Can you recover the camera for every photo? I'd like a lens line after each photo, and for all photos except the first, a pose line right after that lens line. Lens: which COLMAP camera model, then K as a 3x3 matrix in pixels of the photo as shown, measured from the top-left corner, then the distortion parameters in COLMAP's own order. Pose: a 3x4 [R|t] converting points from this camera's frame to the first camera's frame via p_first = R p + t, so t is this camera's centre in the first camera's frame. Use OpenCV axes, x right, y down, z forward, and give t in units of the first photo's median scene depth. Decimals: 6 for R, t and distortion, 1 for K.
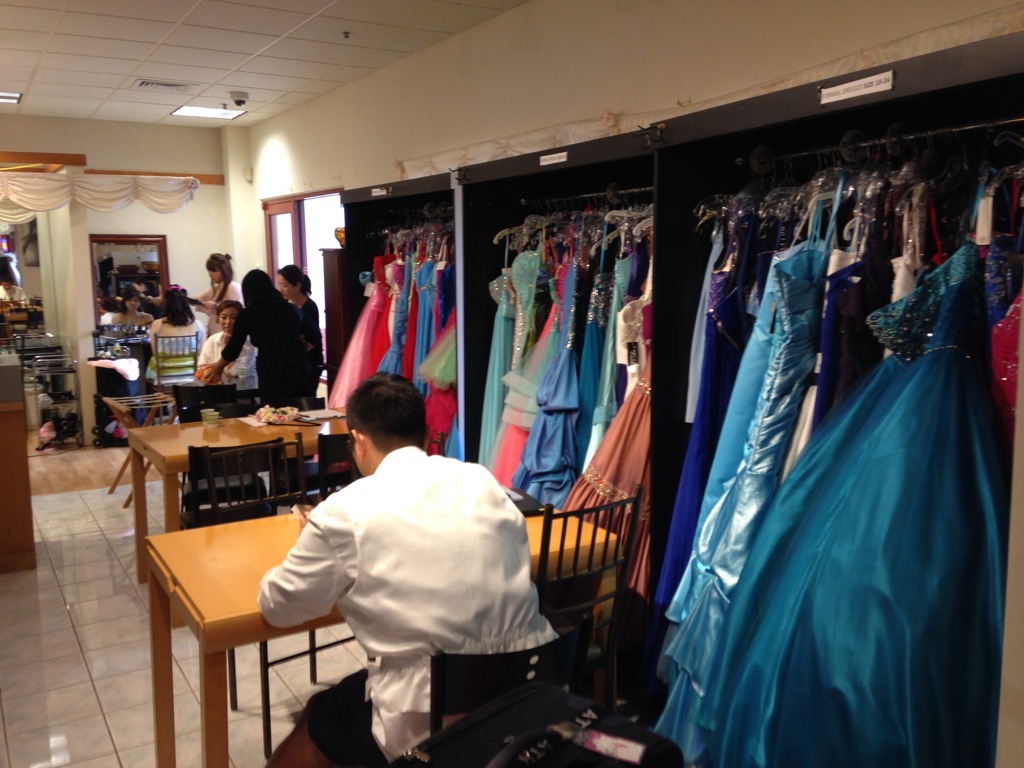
lens RADIAL K [[965.0, 0, 512.0], [0, 965.0, 384.0], [0, 0, 1]] dist [0.005069, 0.004141]
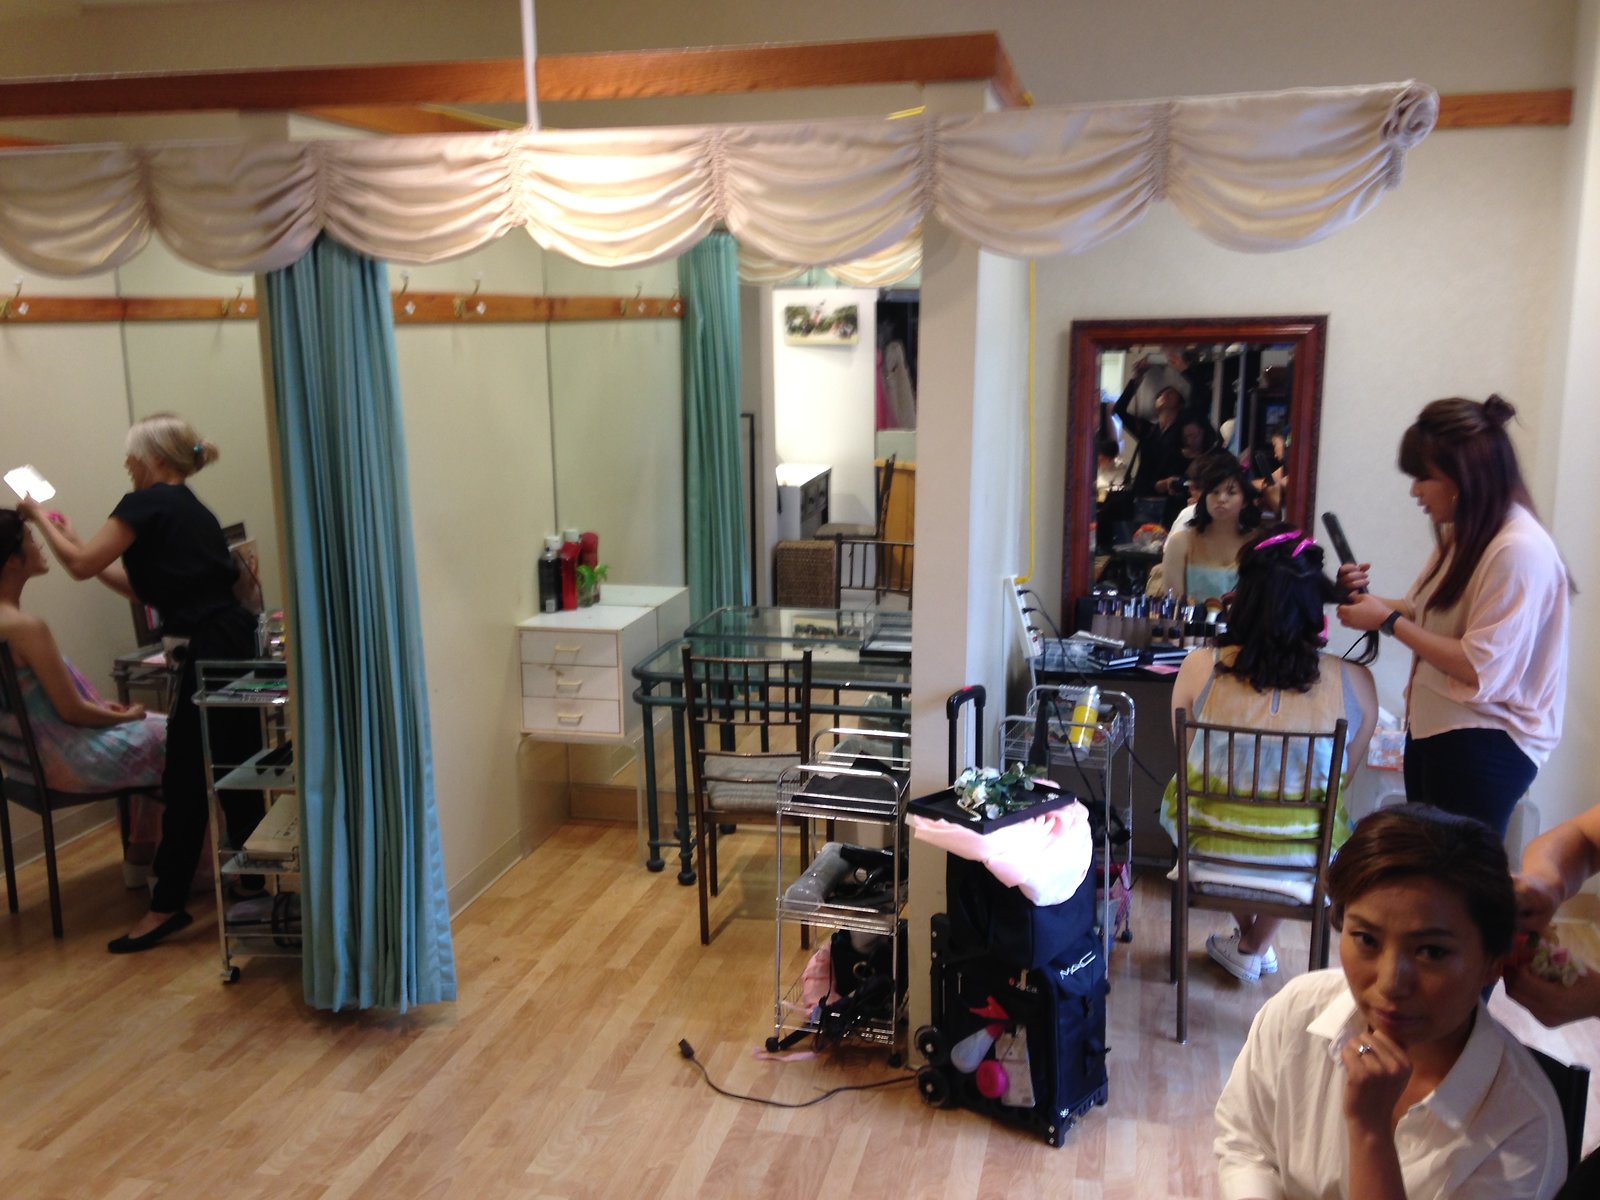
lens RADIAL K [[1518.8, 0, 799.1], [0, 1518.8, 664.6], [0, 0, 1]] dist [0.154350, -0.000930]
pose [[0.745364, 0.143795, -0.650965, -0.214726], [-0.081558, 0.988794, 0.125035, -0.138503], [0.661650, -0.040105, 0.748740, 0.763411]]
